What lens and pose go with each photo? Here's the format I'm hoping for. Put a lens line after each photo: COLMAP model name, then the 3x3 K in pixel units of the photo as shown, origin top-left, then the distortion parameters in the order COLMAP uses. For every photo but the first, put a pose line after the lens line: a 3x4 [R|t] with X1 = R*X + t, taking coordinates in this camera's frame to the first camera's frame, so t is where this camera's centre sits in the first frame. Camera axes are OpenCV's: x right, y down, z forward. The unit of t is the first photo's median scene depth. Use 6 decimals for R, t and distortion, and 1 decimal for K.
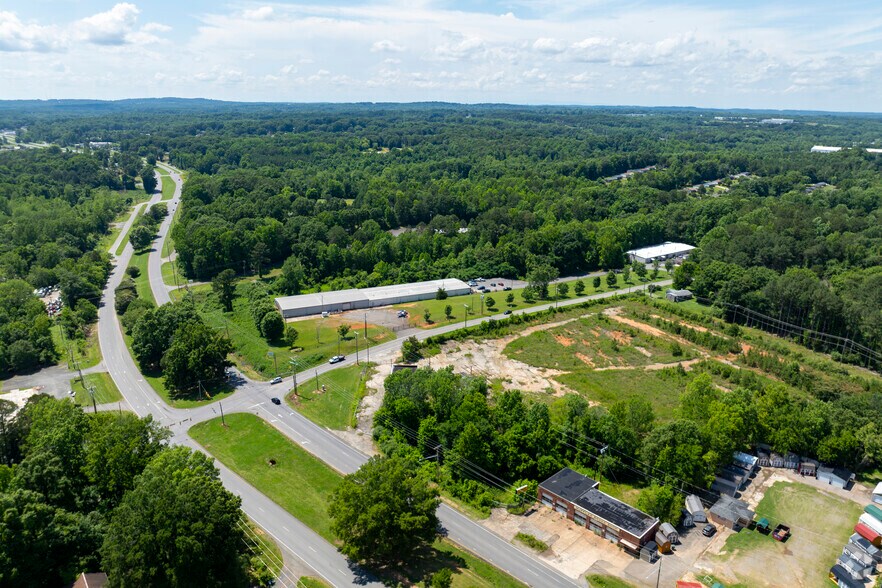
lens RADIAL K [[627.7, 0, 445.9], [0, 627.7, 294.6], [0, 0, 1]] dist [-0.039691, 0.009058]
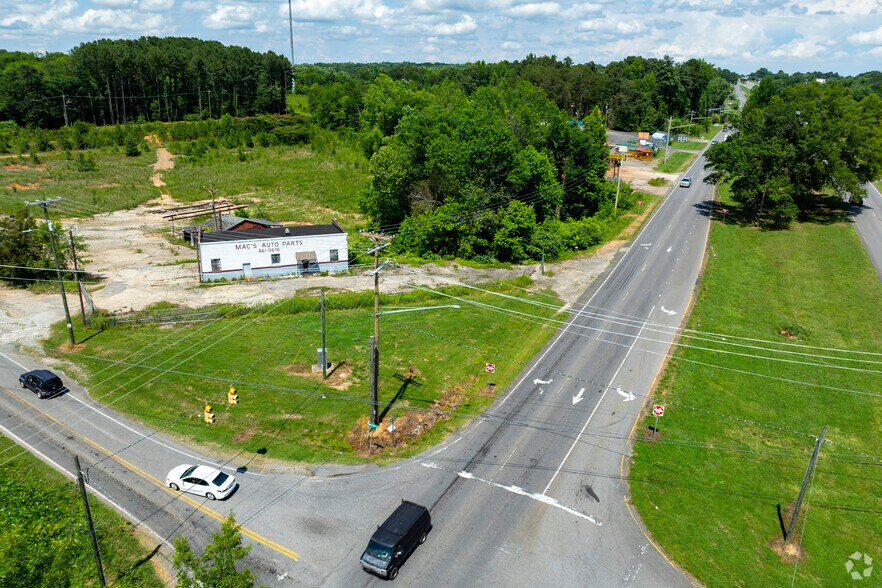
lens RADIAL K [[630.0, 0, 437.5], [0, 630.0, 268.7], [0, 0, 1]] dist [-0.044551, -0.000006]
pose [[-0.321379, -0.296271, 0.899410, -0.331395], [0.264752, 0.883808, 0.385733, 0.030065], [-0.909187, 0.362087, -0.205599, 0.795344]]
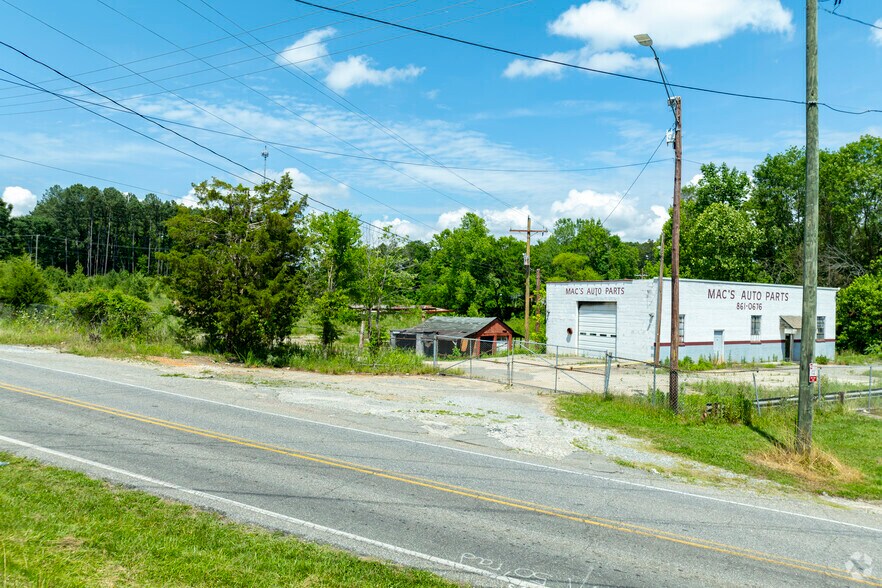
lens RADIAL K [[621.0, 0, 440.2], [0, 621.0, 265.9], [0, 0, 1]] dist [-0.044527, 0.002030]
pose [[-0.470971, 0.026108, 0.881762, -0.152404], [0.233558, 0.967582, 0.096100, 0.070601], [-0.850668, 0.251204, -0.461801, 0.913815]]
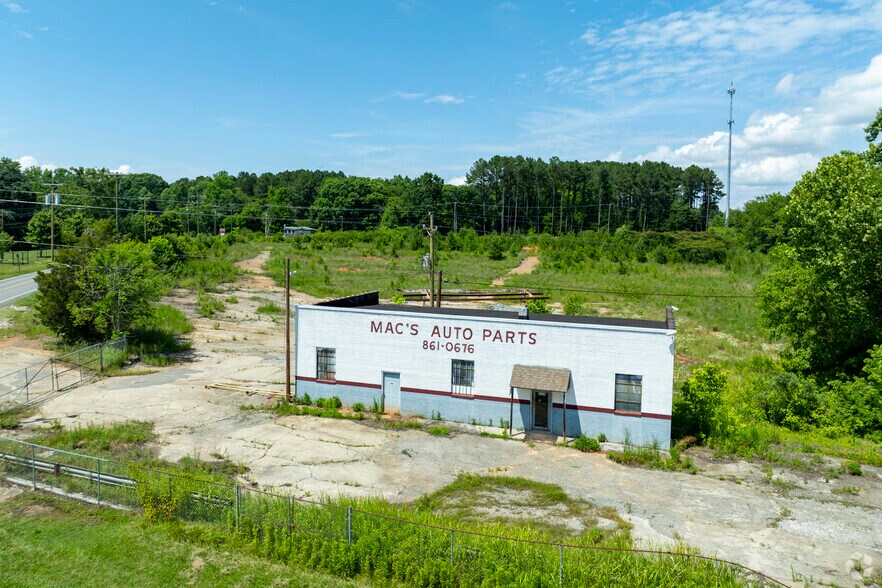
lens RADIAL K [[626.7, 0, 446.6], [0, 626.7, 249.6], [0, 0, 1]] dist [-0.038785, 0.000506]
pose [[0.330060, -0.035774, 0.943282, -0.161270], [0.263372, 0.963089, -0.055630, 0.096737], [-0.906474, 0.266796, 0.327299, 0.766989]]
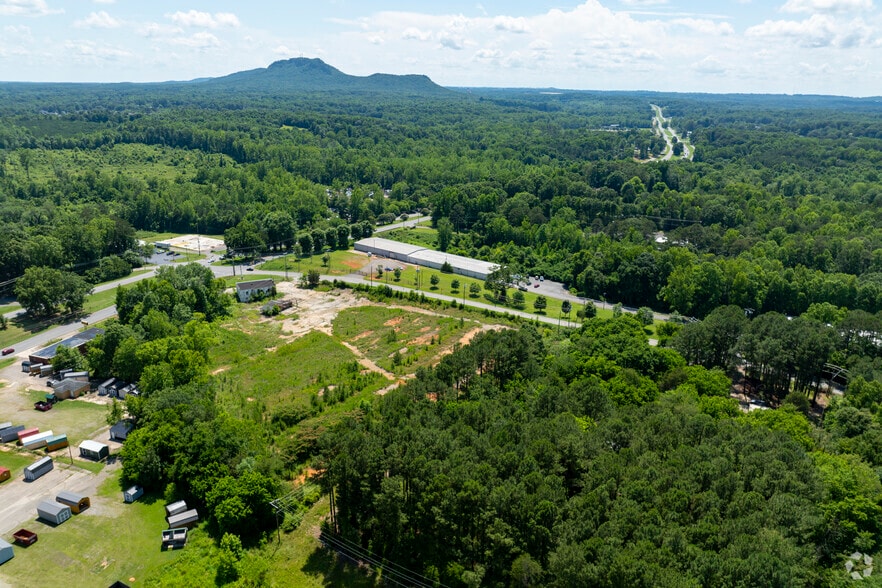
lens RADIAL K [[635.1, 0, 435.3], [0, 635.1, 293.9], [0, 0, 1]] dist [-0.044429, 0.000891]
pose [[0.446560, 0.279822, -0.849873, 1.014380], [-0.278353, 0.946154, 0.165264, -0.146407], [0.850355, 0.162765, 0.500404, 0.519752]]
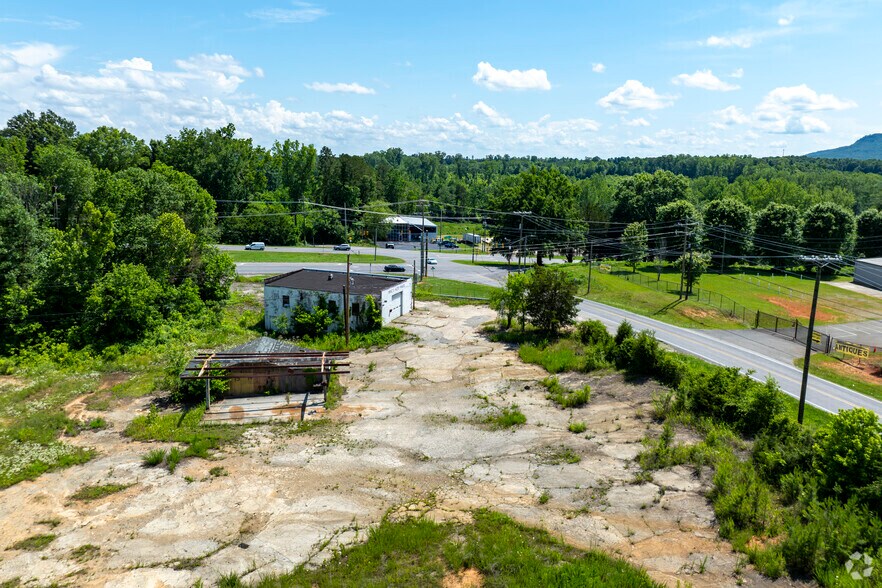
lens RADIAL K [[621.0, 0, 440.2], [0, 621.0, 265.9], [0, 0, 1]] dist [-0.044527, 0.002030]
pose [[-0.373275, 0.130867, -0.918444, 0.194552], [-0.298024, 0.920612, 0.252299, 0.009730], [0.878548, 0.367896, -0.304640, 0.927475]]
